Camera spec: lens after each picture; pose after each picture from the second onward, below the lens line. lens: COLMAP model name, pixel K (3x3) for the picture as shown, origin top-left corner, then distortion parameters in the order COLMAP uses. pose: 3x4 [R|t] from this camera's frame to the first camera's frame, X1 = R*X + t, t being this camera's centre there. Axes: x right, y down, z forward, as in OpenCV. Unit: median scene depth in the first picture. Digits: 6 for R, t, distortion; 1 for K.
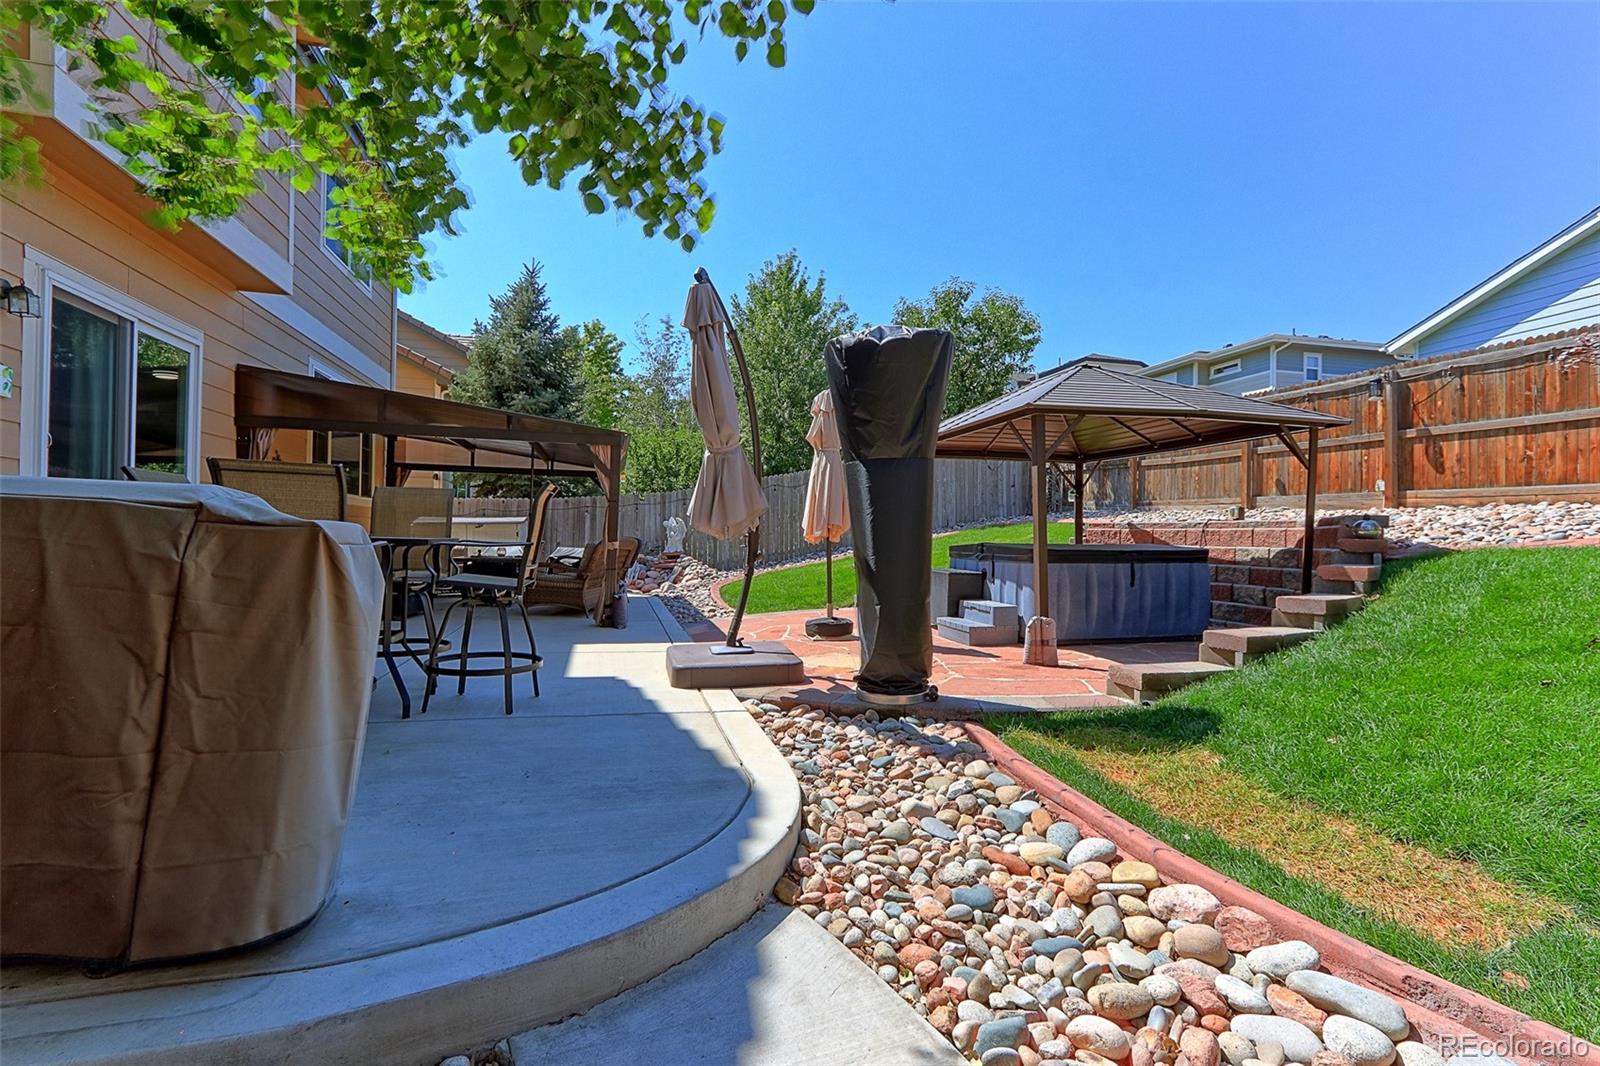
lens RADIAL K [[720.0, 0, 797.9], [0, 720.0, 531.6], [0, 0, 1]] dist [0.000888, -0.000048]
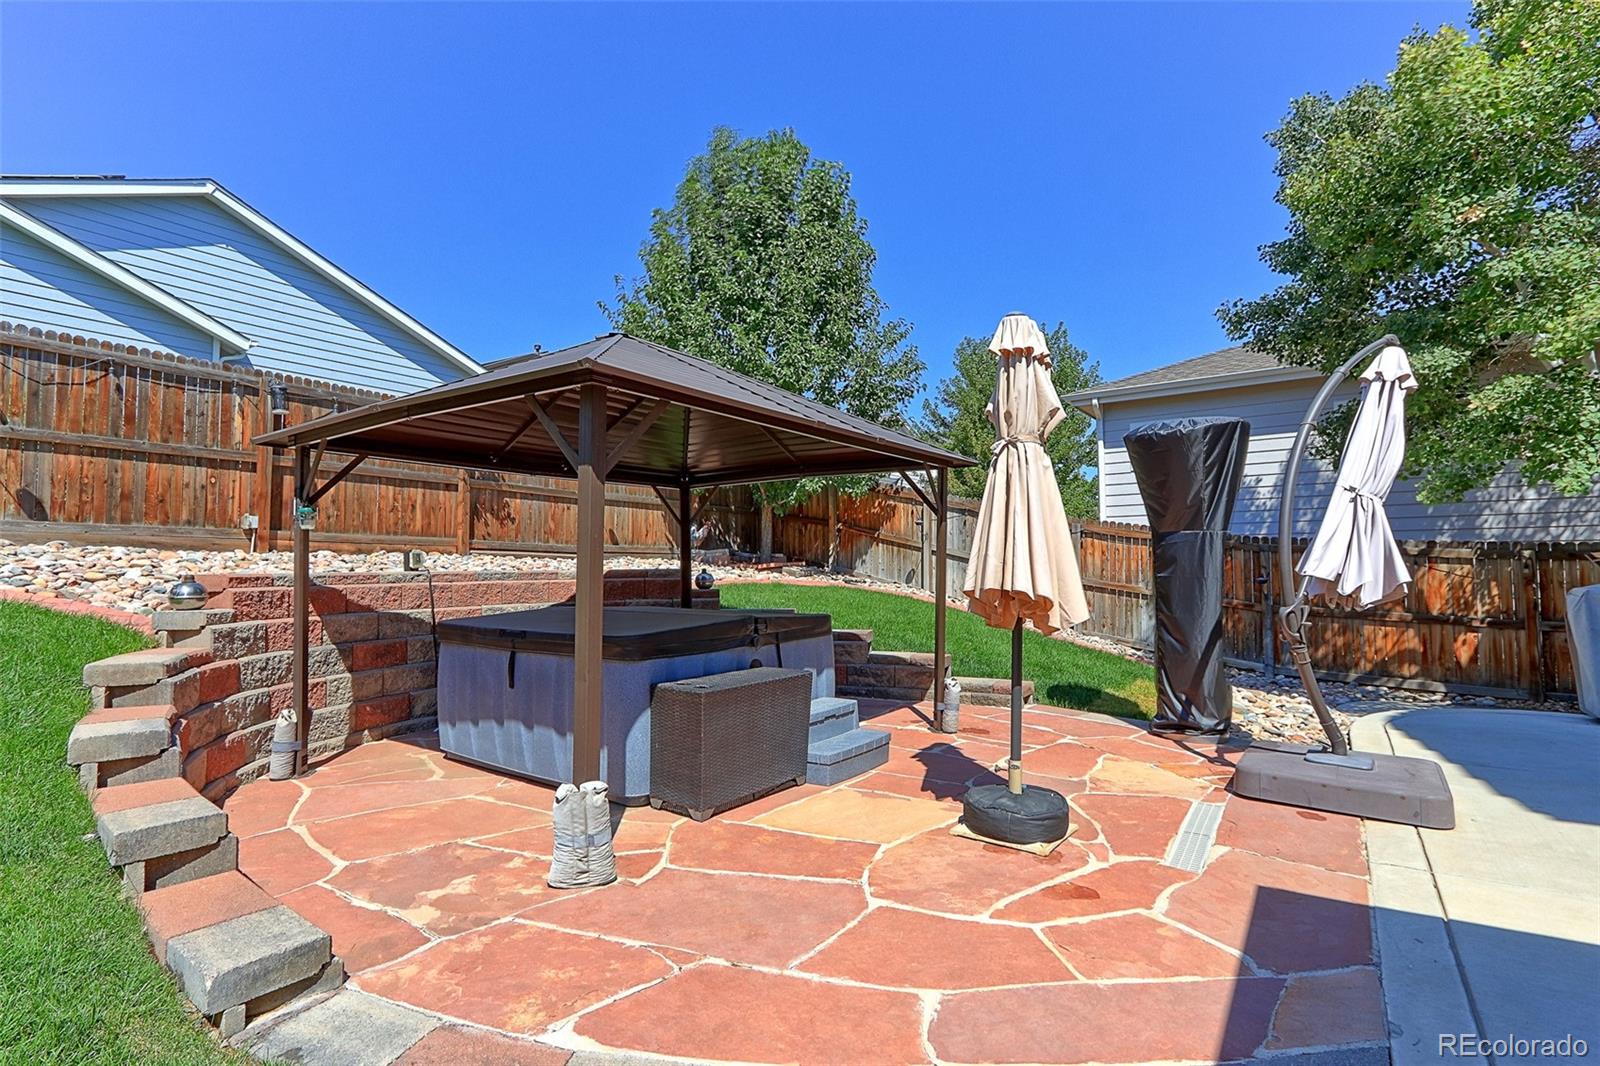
lens RADIAL K [[772.7, 0, 791.7], [0, 772.7, 528.9], [0, 0, 1]] dist [0.001049, 0.000835]
pose [[-0.620943, 0.033894, 0.783123, -0.252239], [-0.004848, 0.998880, -0.047076, -0.022802], [-0.783841, -0.033029, -0.620083, 1.310001]]
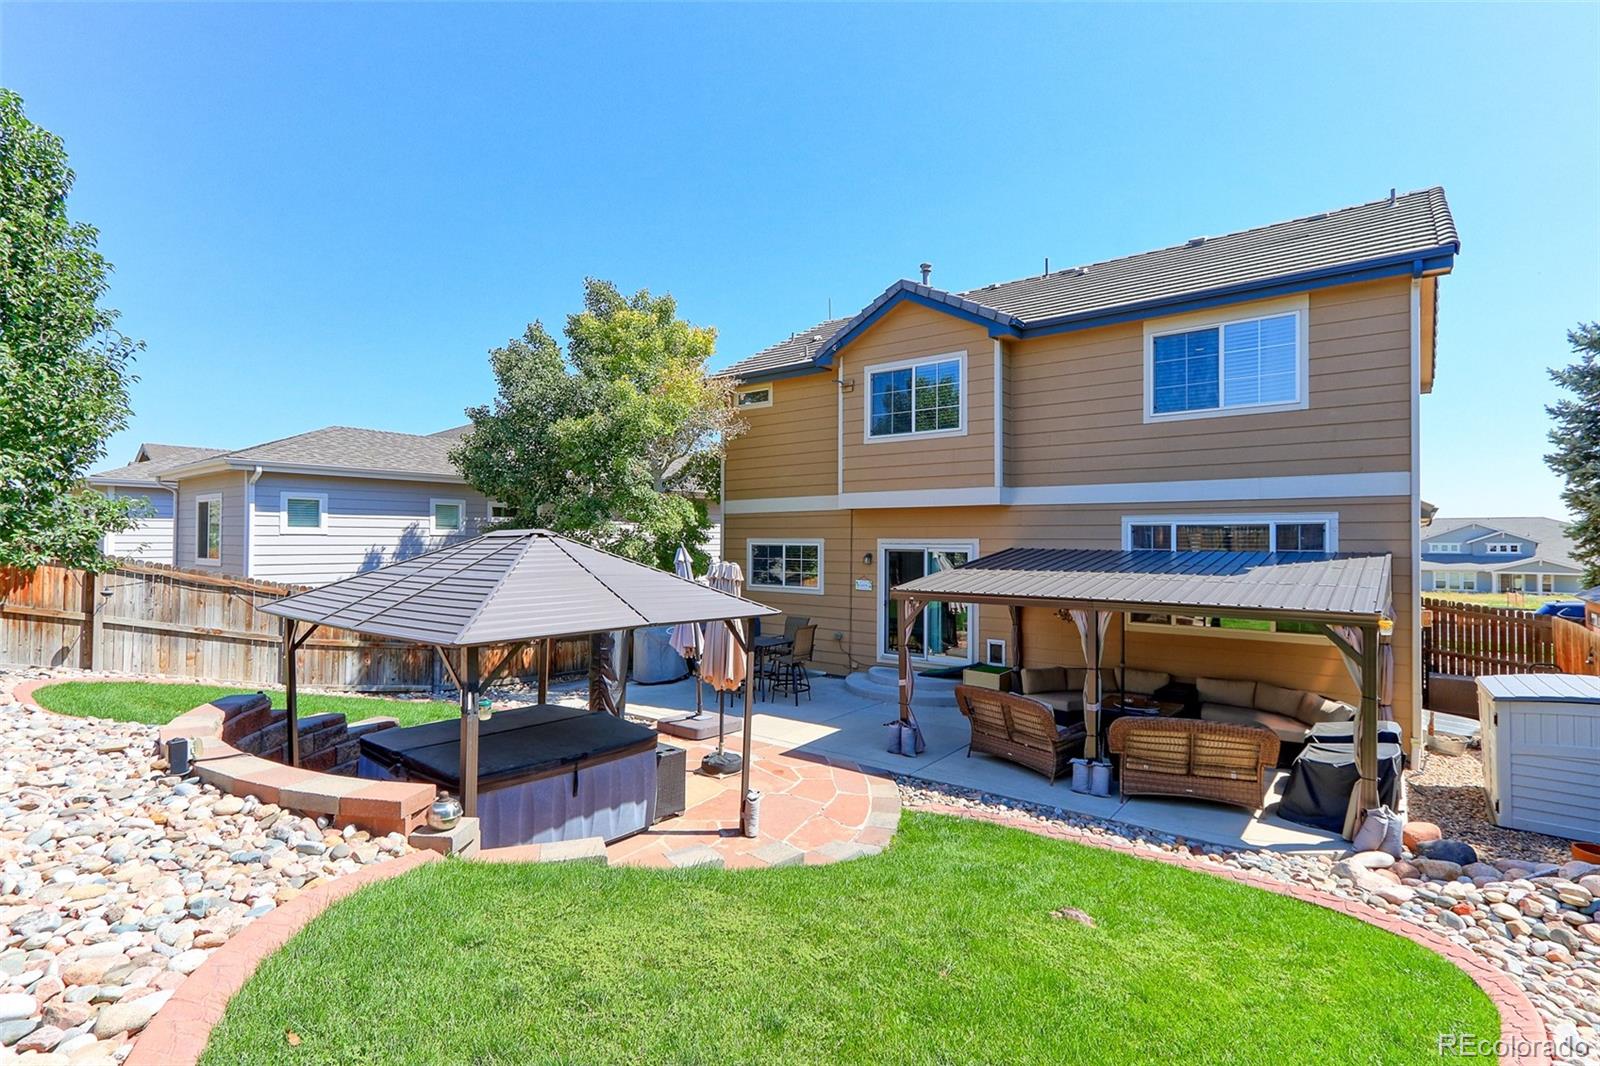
lens RADIAL K [[762.5, 0, 796.4], [0, 762.5, 531.3], [0, 0, 1]] dist [0.000792, 0.000091]
pose [[-0.824142, -0.017735, -0.566105, 0.578840], [-0.004989, 0.999698, -0.024057, -0.192017], [0.566361, -0.017002, -0.823982, 1.907678]]
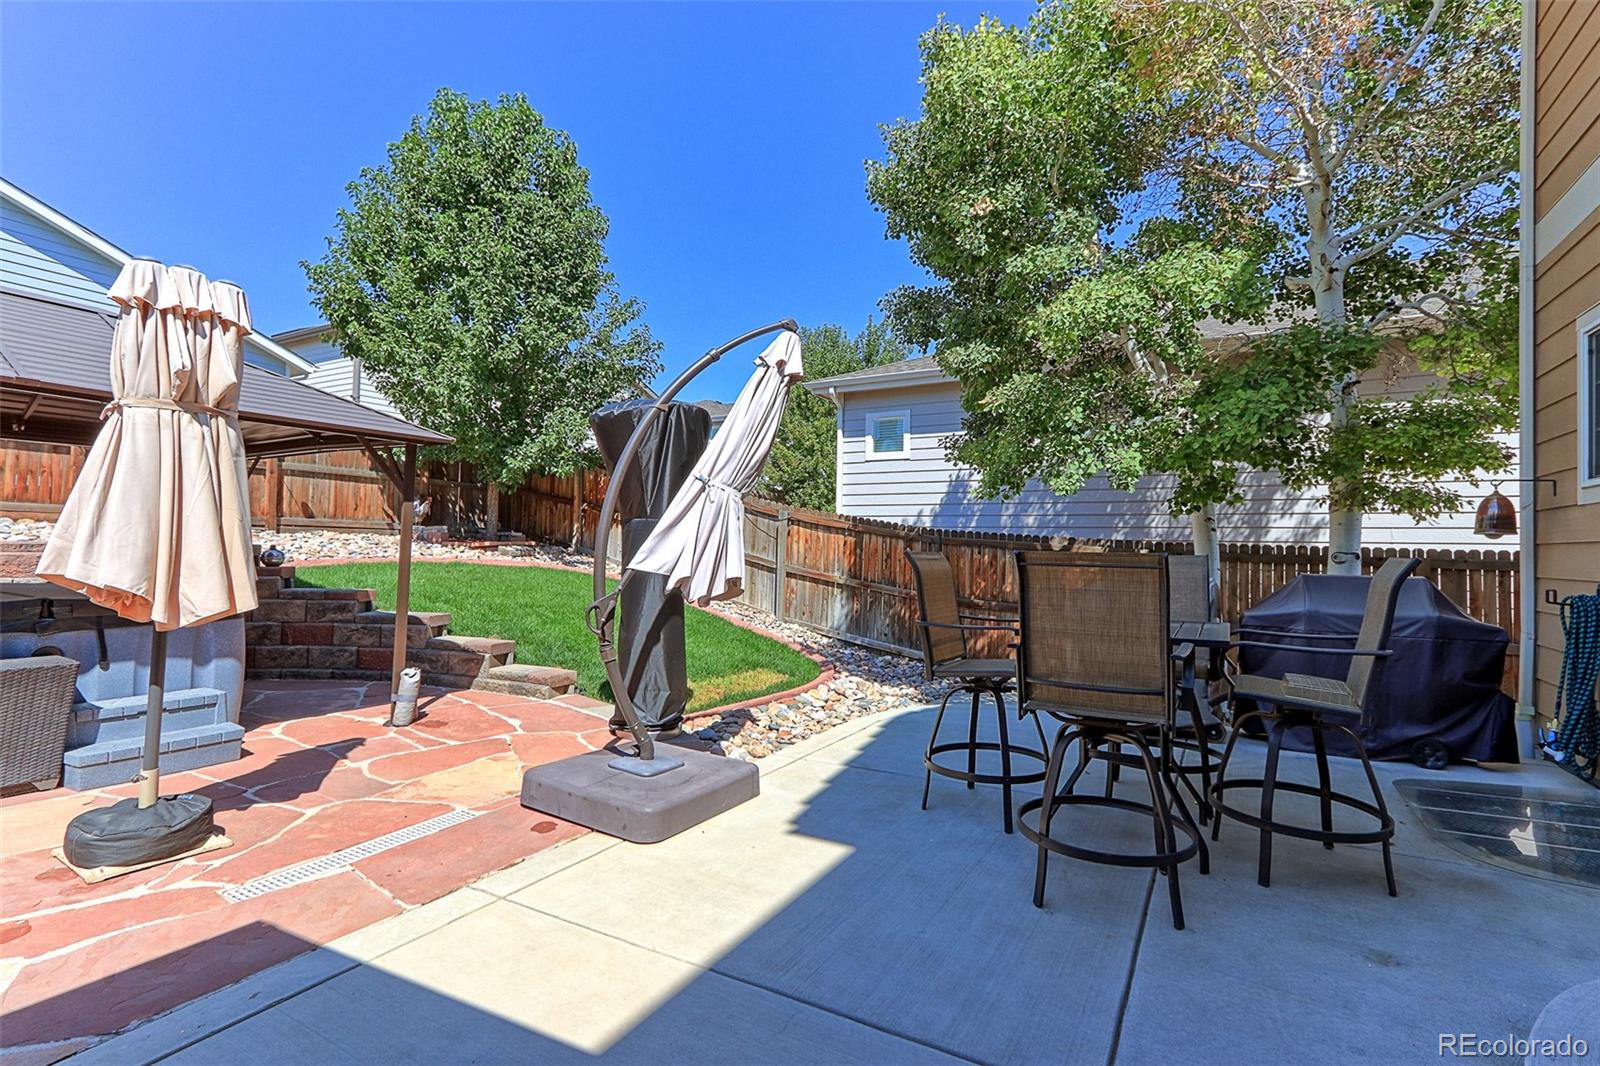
lens RADIAL K [[750.6, 0, 791.5], [0, 750.6, 528.7], [0, 0, 1]] dist [-0.001133, 0.005840]
pose [[-0.679339, -0.003603, 0.733815, -0.489228], [-0.032284, 0.999167, -0.024981, -0.035270], [-0.733114, -0.040661, -0.678890, 0.943013]]
